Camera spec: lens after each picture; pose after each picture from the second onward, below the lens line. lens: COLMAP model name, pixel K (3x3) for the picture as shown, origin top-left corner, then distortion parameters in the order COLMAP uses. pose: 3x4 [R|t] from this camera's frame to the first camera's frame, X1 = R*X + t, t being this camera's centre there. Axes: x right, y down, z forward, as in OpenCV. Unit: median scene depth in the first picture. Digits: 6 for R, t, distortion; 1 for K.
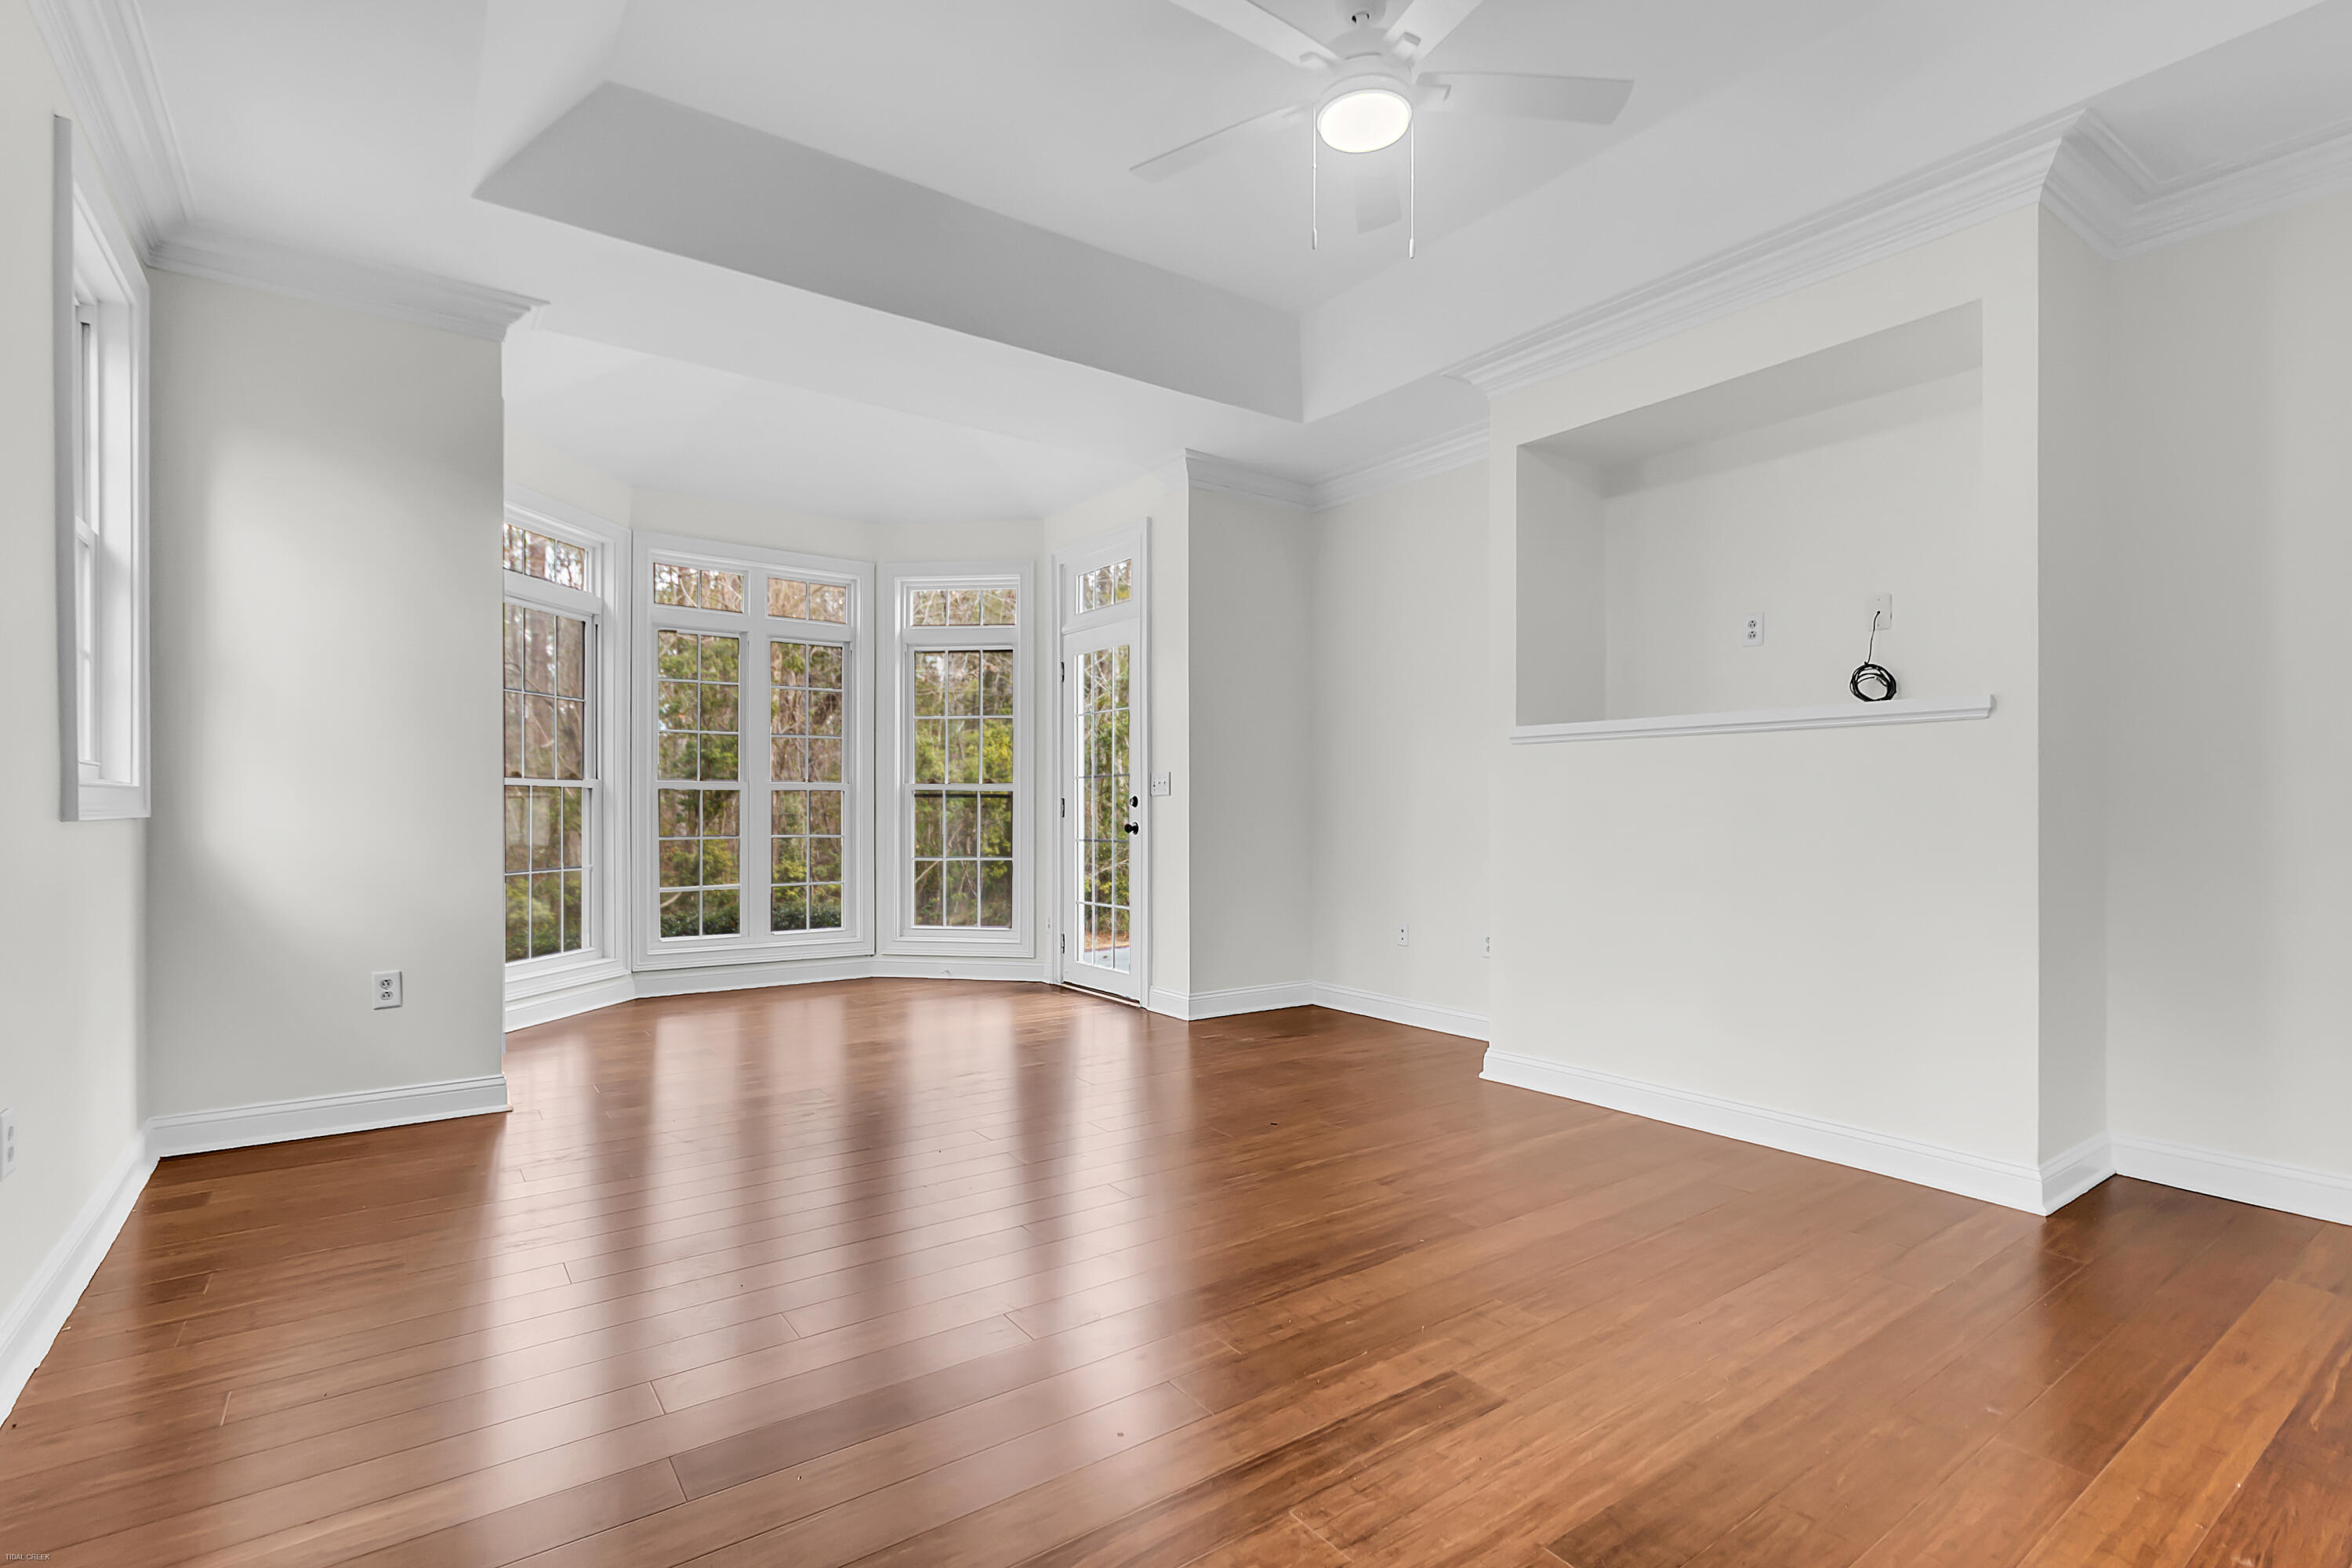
lens RADIAL K [[1091.2, 0, 1172.4], [0, 1091.2, 800.4], [0, 0, 1]] dist [0.001439, 0.000400]
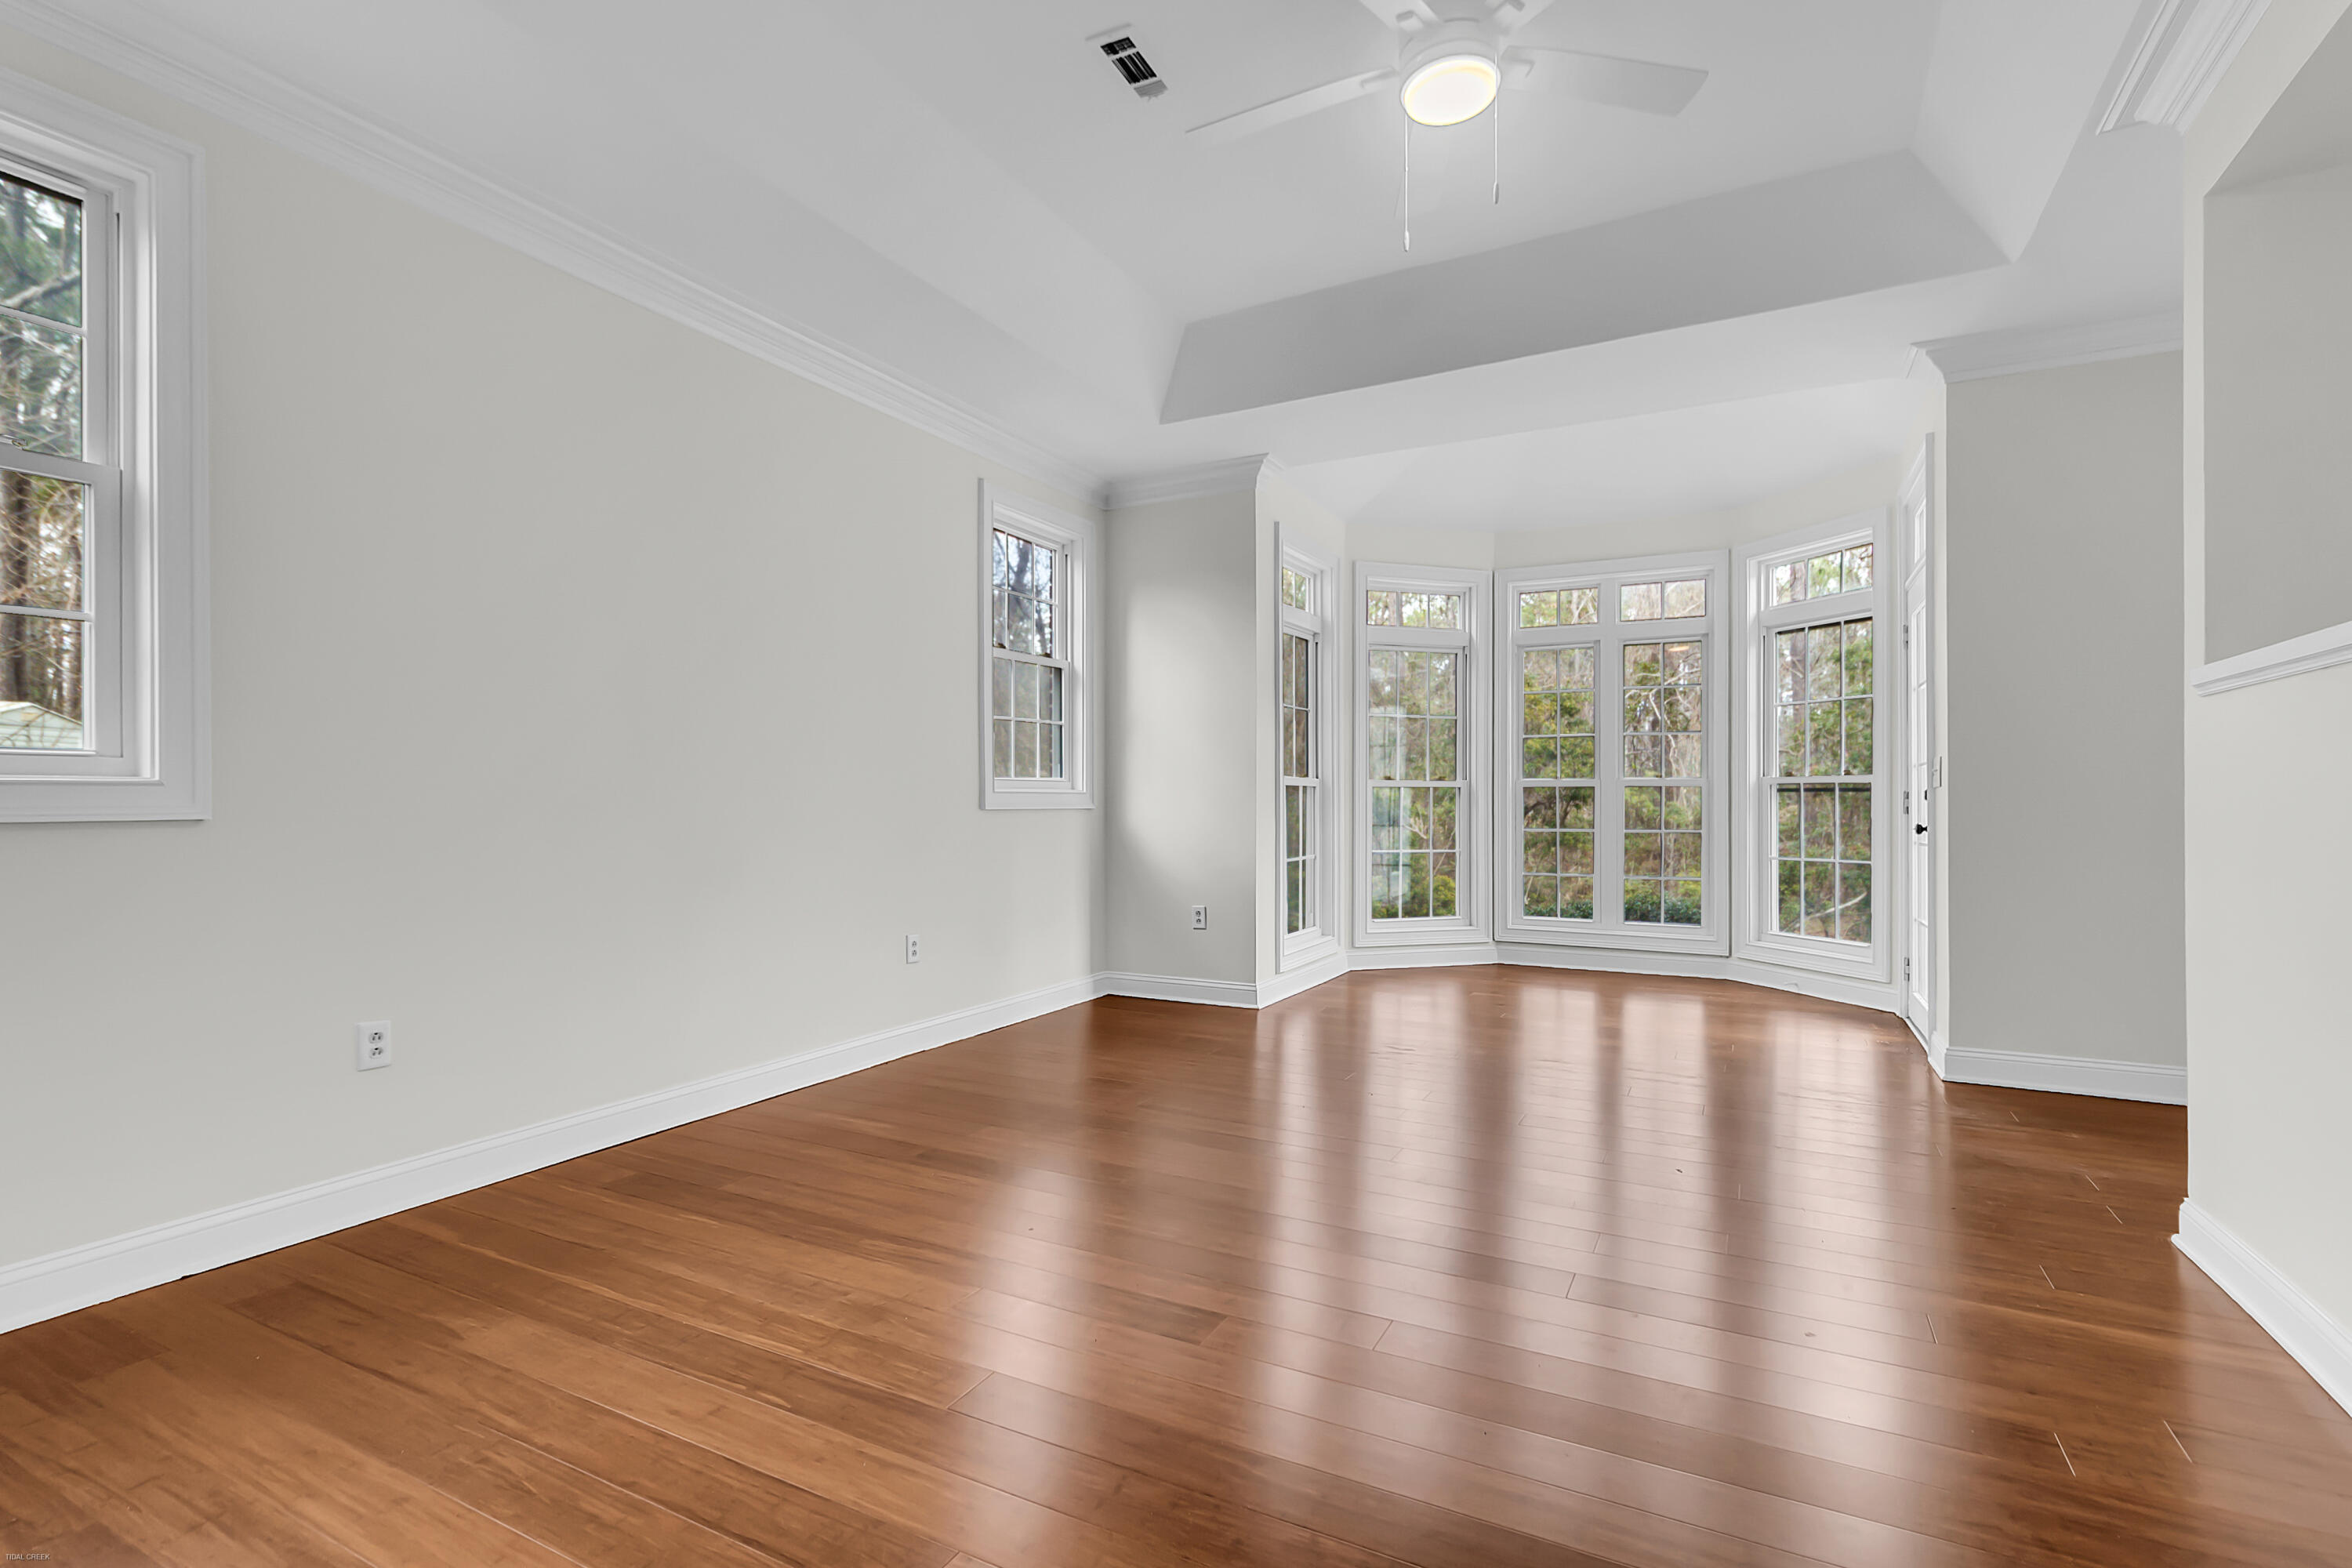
lens RADIAL K [[1091.2, 0, 1172.0], [0, 1091.2, 790.0], [0, 0, 1]] dist [0.001439, 0.000400]
pose [[0.441653, -0.013905, -0.897078, 0.403114], [0.007531, 0.999902, -0.011791, 0.003372], [0.897154, -0.001549, 0.441714, 0.150173]]
